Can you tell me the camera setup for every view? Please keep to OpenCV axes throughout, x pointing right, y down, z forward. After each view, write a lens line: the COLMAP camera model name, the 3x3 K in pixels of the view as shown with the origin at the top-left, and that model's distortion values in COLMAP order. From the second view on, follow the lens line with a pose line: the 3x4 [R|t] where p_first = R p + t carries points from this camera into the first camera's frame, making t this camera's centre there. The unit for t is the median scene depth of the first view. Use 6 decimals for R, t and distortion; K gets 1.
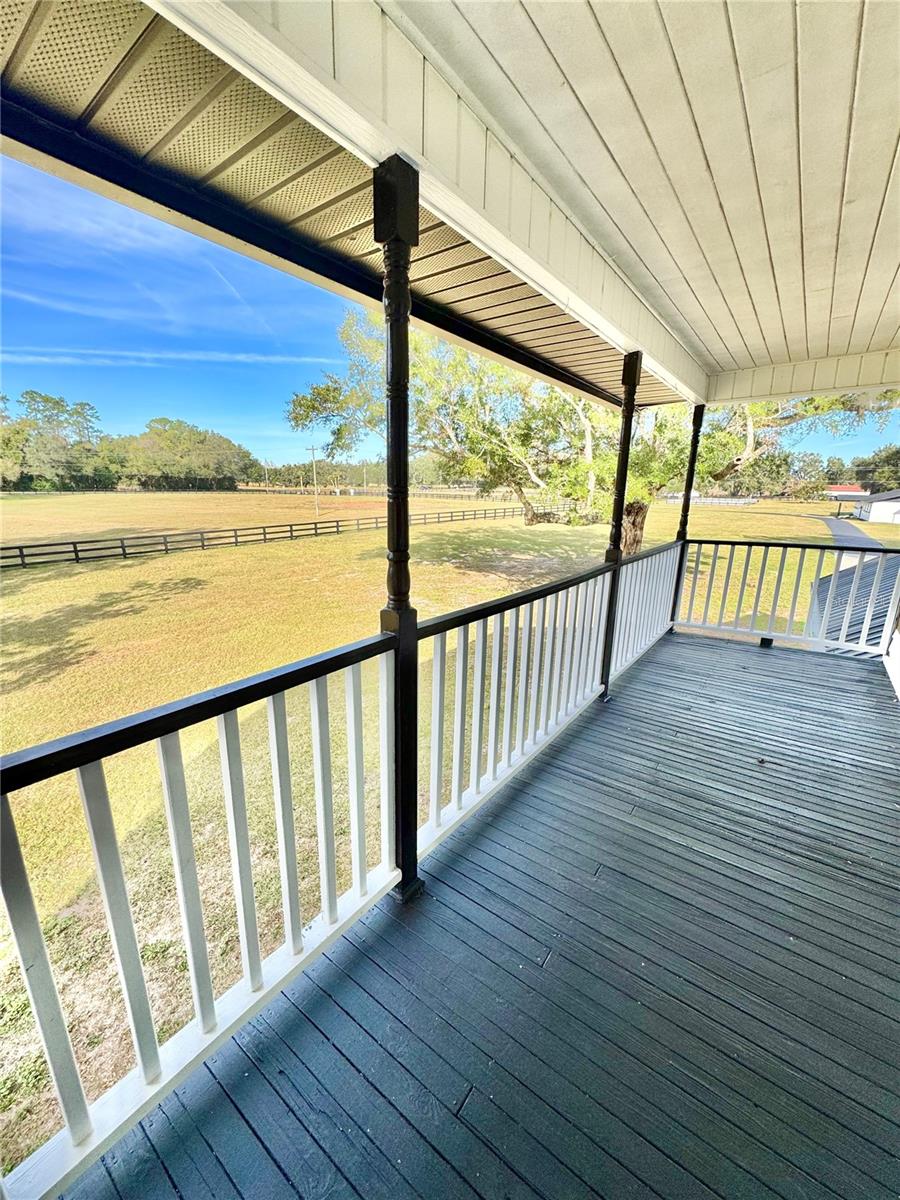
lens RADIAL K [[475.2, 0, 451.7], [0, 475.2, 601.8], [0, 0, 1]] dist [-0.004124, 0.000652]
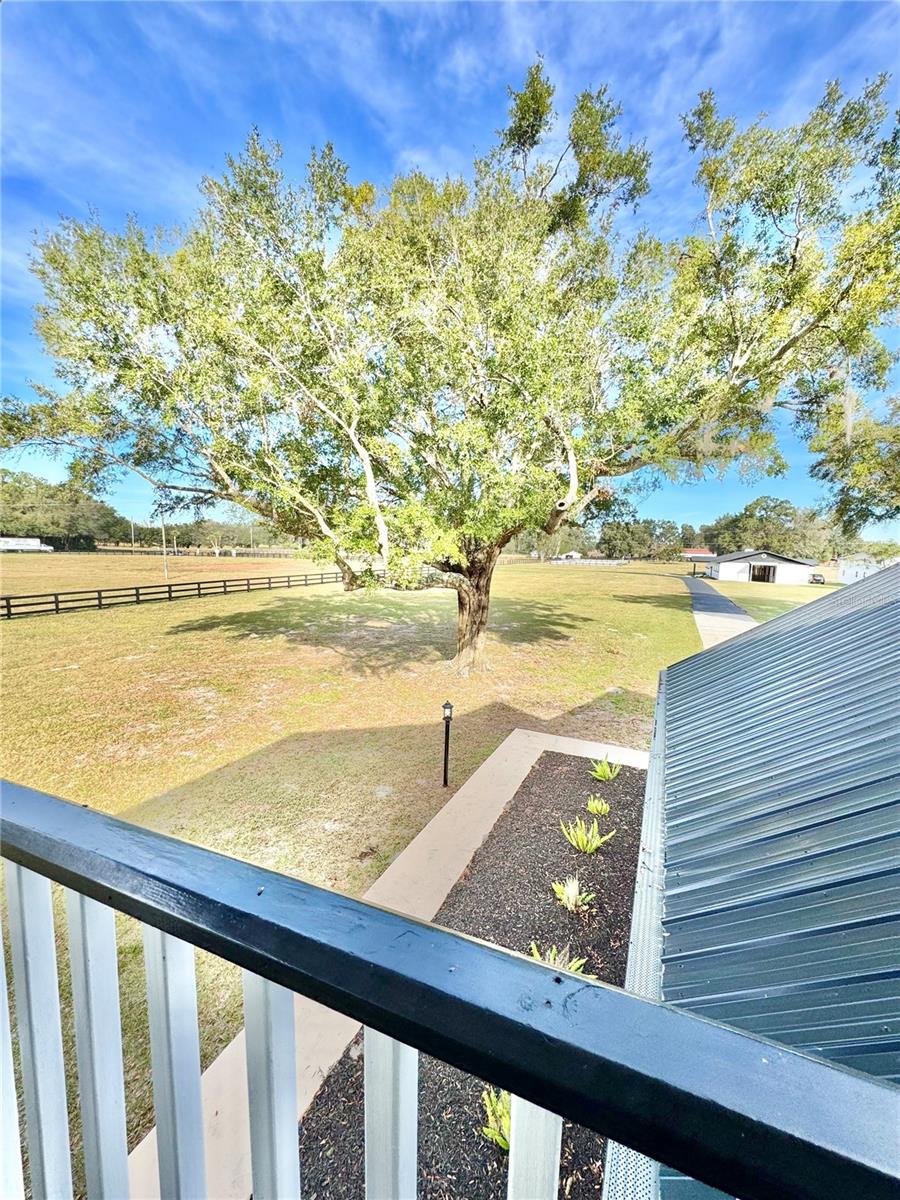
lens RADIAL K [[475.2, 0, 451.1], [0, 475.2, 604.7], [0, 0, 1]] dist [-0.004124, 0.000652]
pose [[0.979463, -0.018628, 0.200760, 0.226963], [0.042616, 0.992354, -0.115832, -0.051554], [-0.197067, 0.122009, 0.972768, 0.262859]]
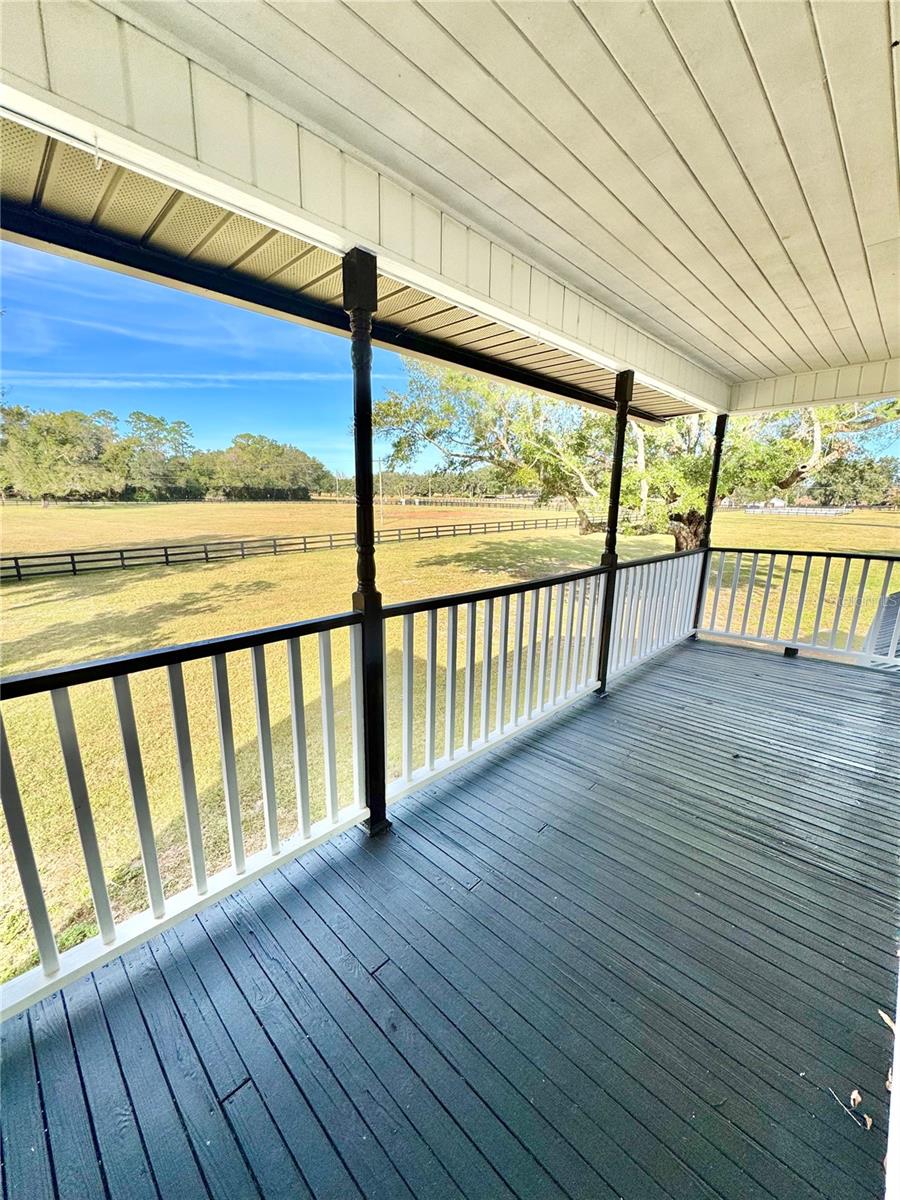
lens RADIAL K [[475.2, 0, 451.1], [0, 475.2, 601.6], [0, 0, 1]] dist [-0.004124, 0.000652]
pose [[0.991152, 0.026081, -0.130147, 0.028333], [-0.028648, 0.999429, -0.017890, 0.005864], [0.129606, 0.021460, 0.991333, -0.022031]]
